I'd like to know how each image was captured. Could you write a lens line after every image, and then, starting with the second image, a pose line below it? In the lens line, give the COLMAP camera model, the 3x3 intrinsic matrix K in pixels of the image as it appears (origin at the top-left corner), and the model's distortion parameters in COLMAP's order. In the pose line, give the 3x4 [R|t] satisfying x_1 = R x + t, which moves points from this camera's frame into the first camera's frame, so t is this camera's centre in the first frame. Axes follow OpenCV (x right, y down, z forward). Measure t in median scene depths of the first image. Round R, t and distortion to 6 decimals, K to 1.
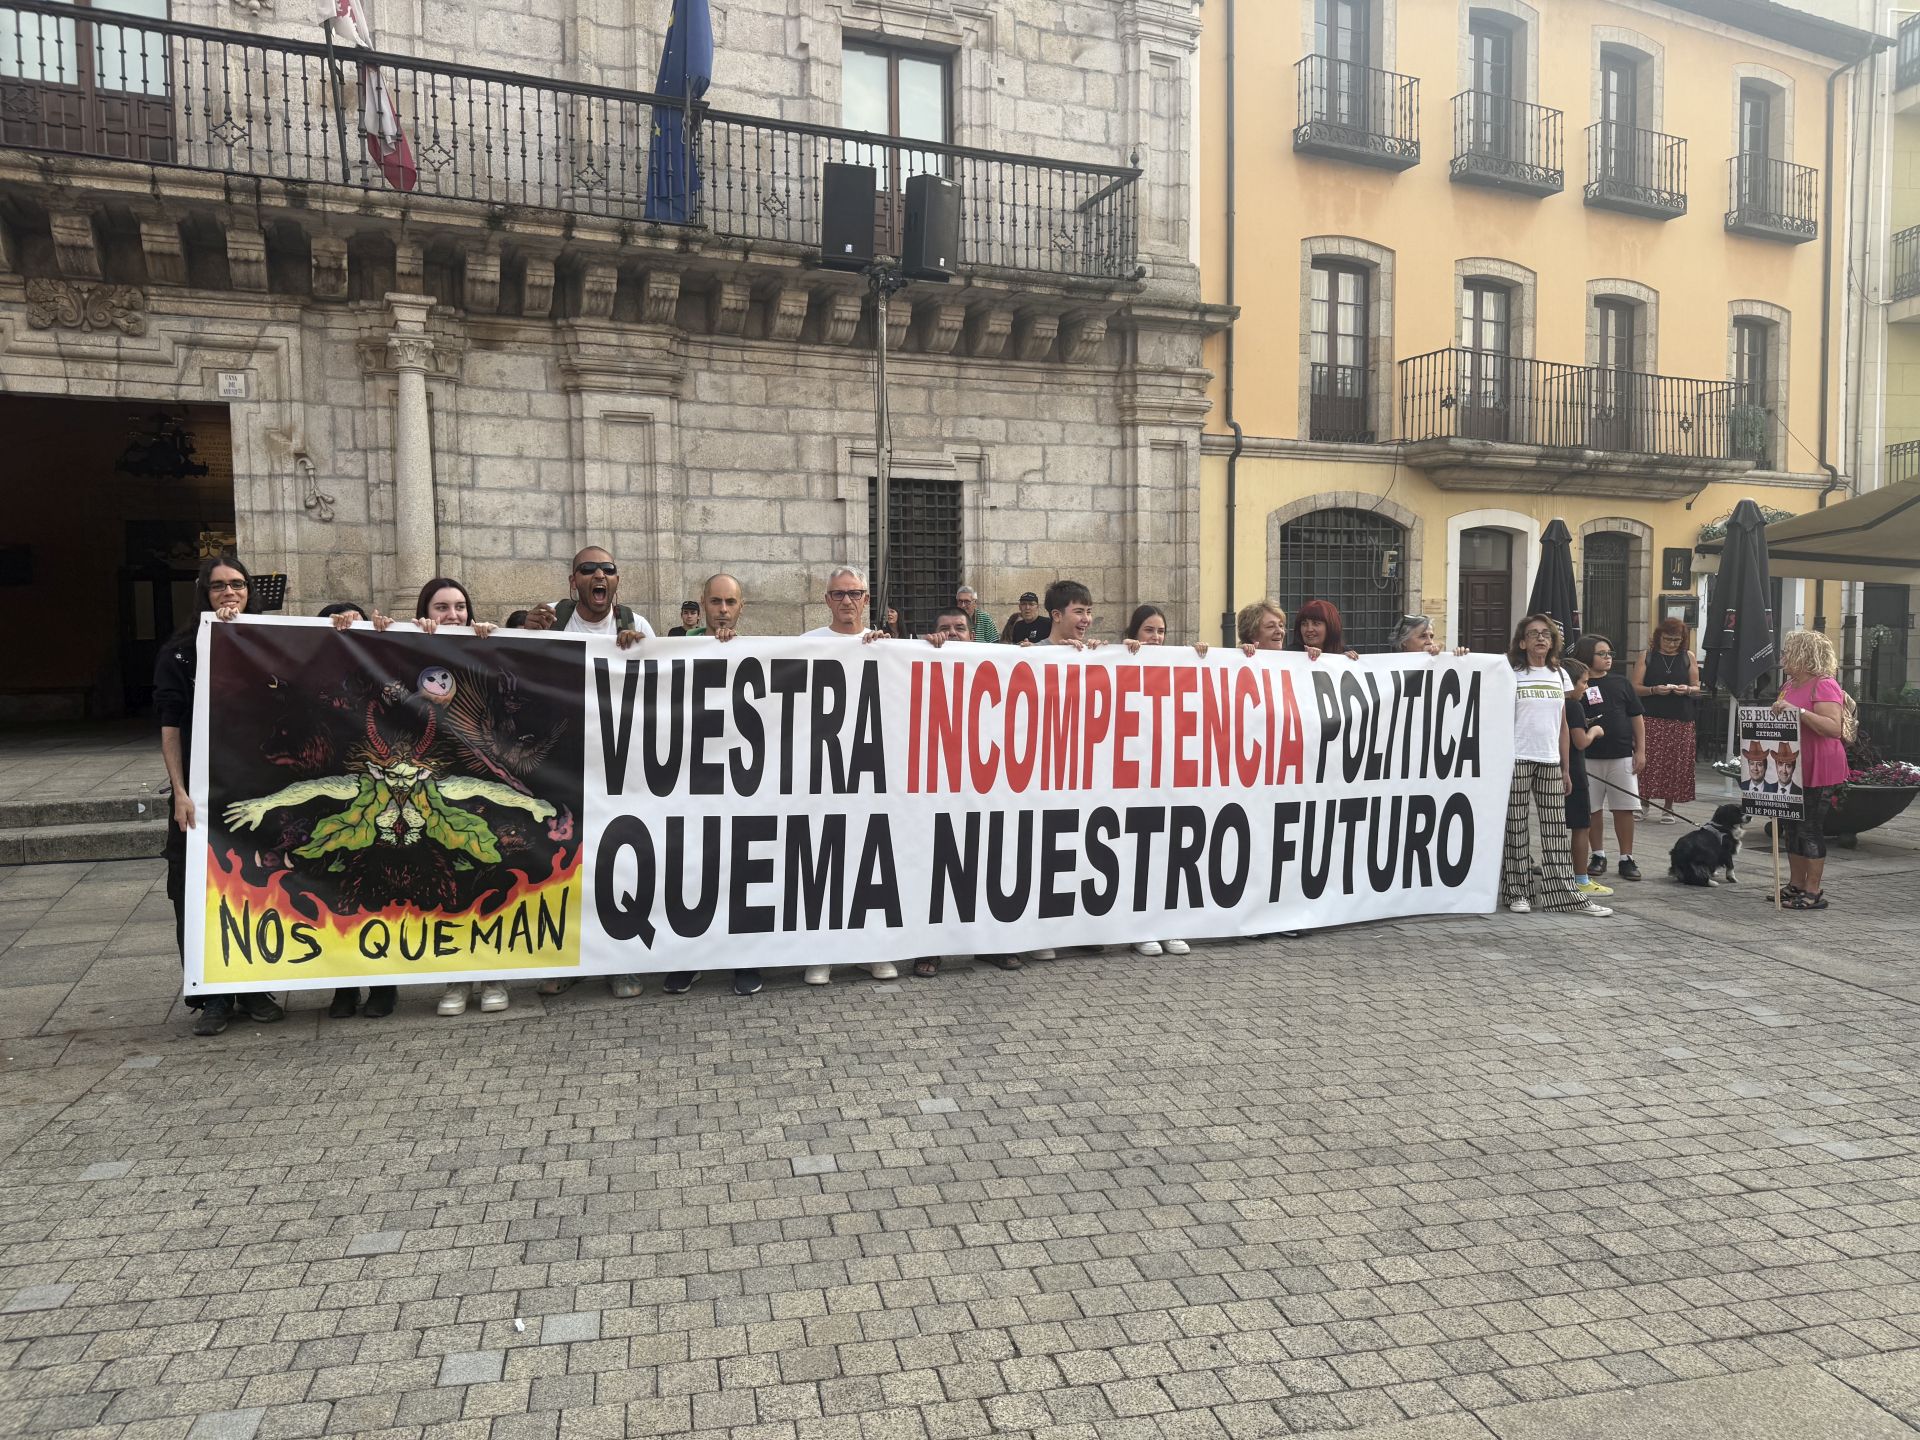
lens RADIAL K [[1356.0, 0, 968.6], [0, 1356.0, 725.7], [0, 0, 1]] dist [0.069578, -0.101291]
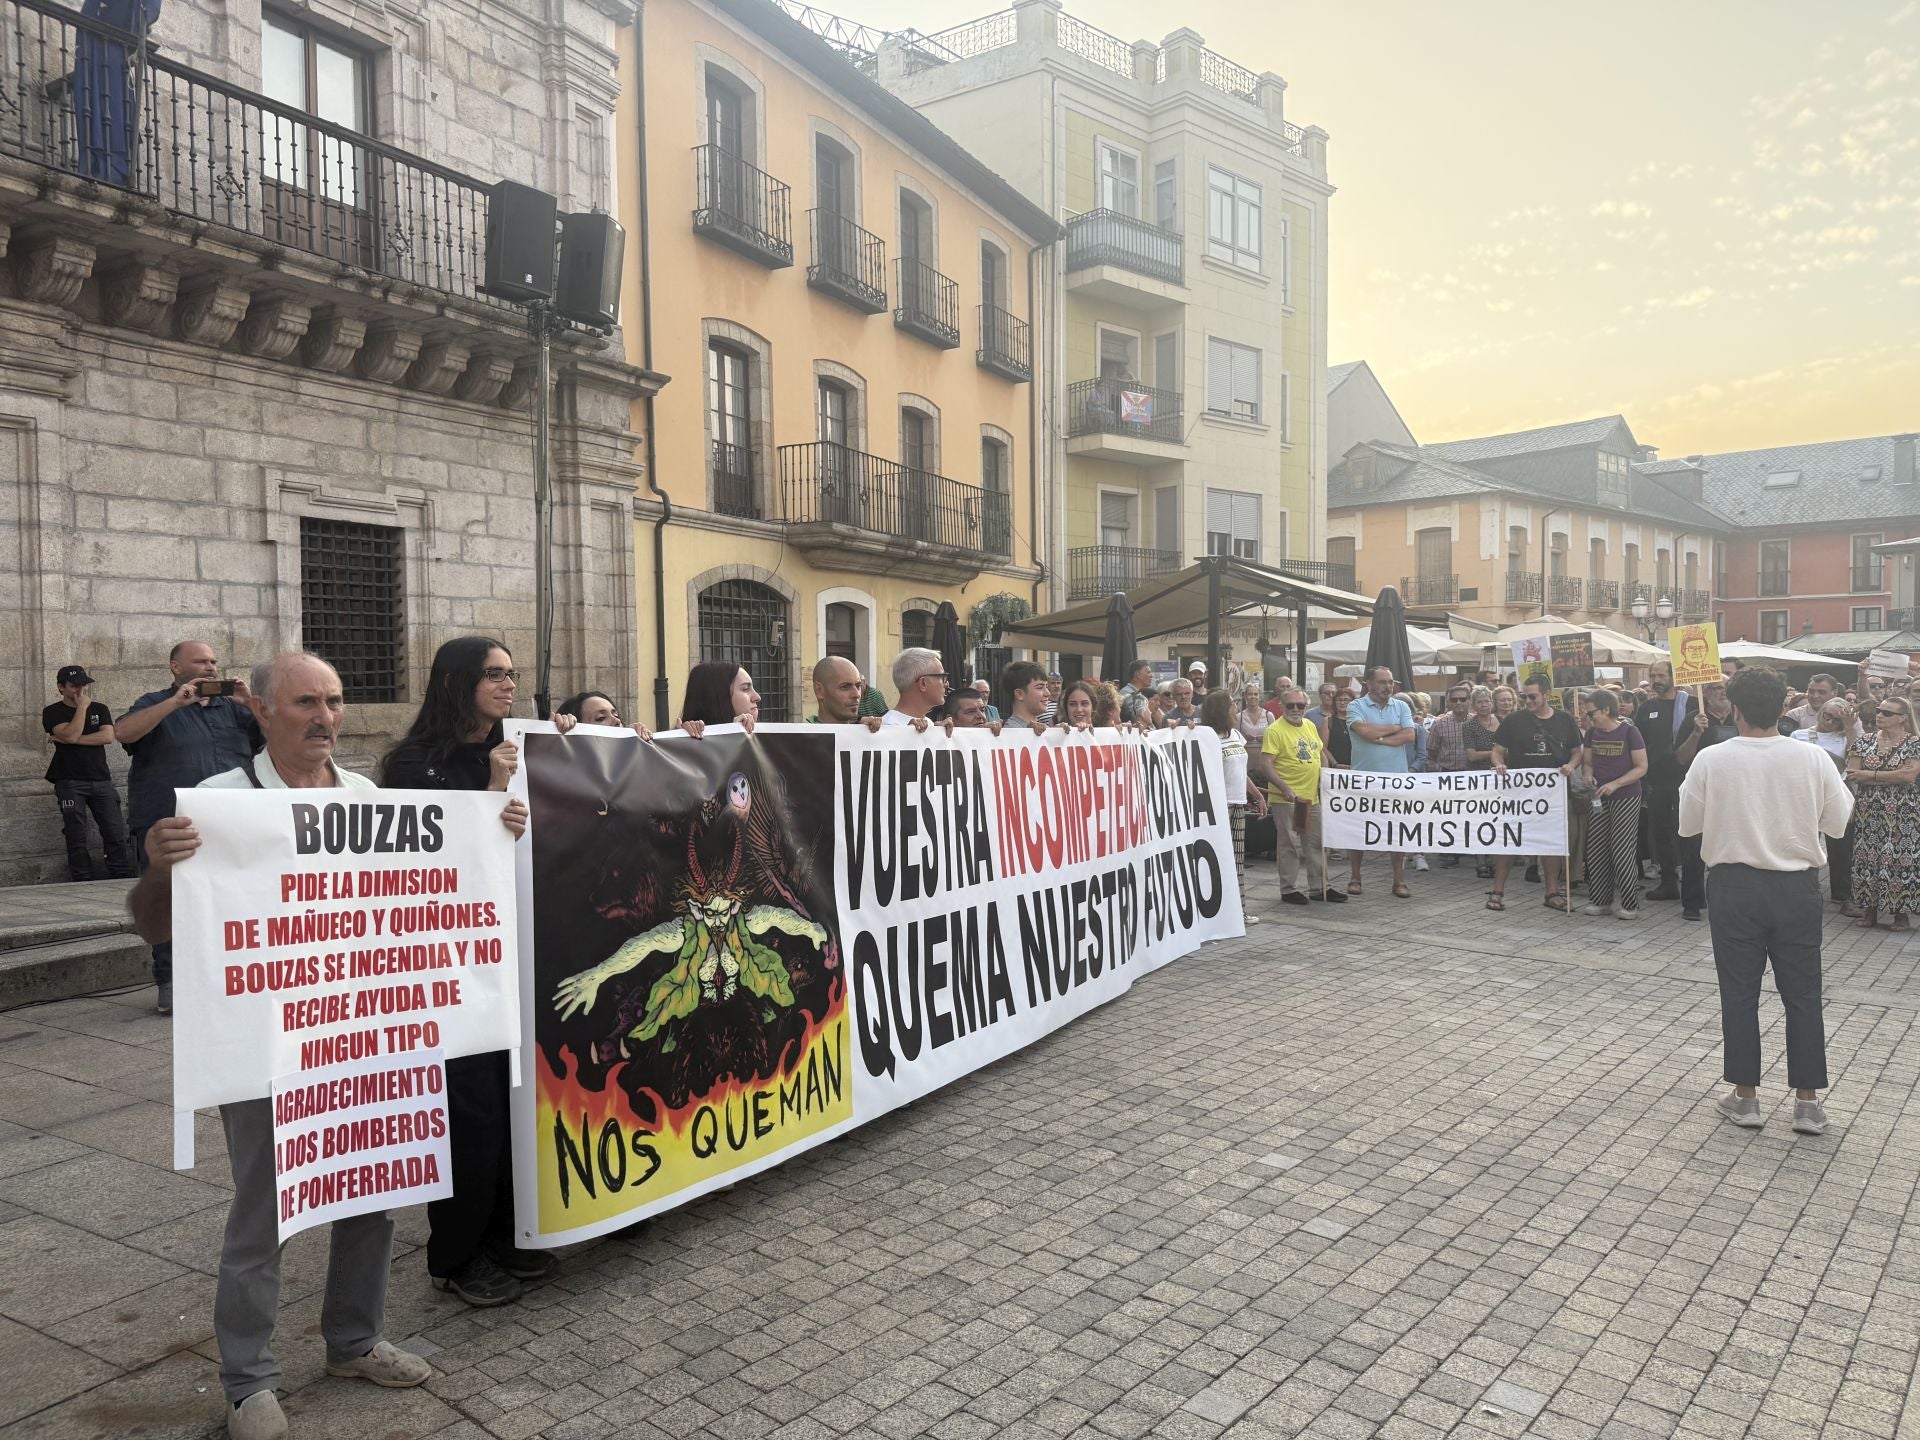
lens RADIAL K [[1356.0, 0, 968.6], [0, 1356.0, 725.7], [0, 0, 1]] dist [0.069578, -0.101291]
pose [[0.788564, -0.022297, 0.614549, -0.284490], [0.044246, 0.998810, -0.020536, -0.018956], [-0.613359, 0.043385, 0.788611, 0.086503]]
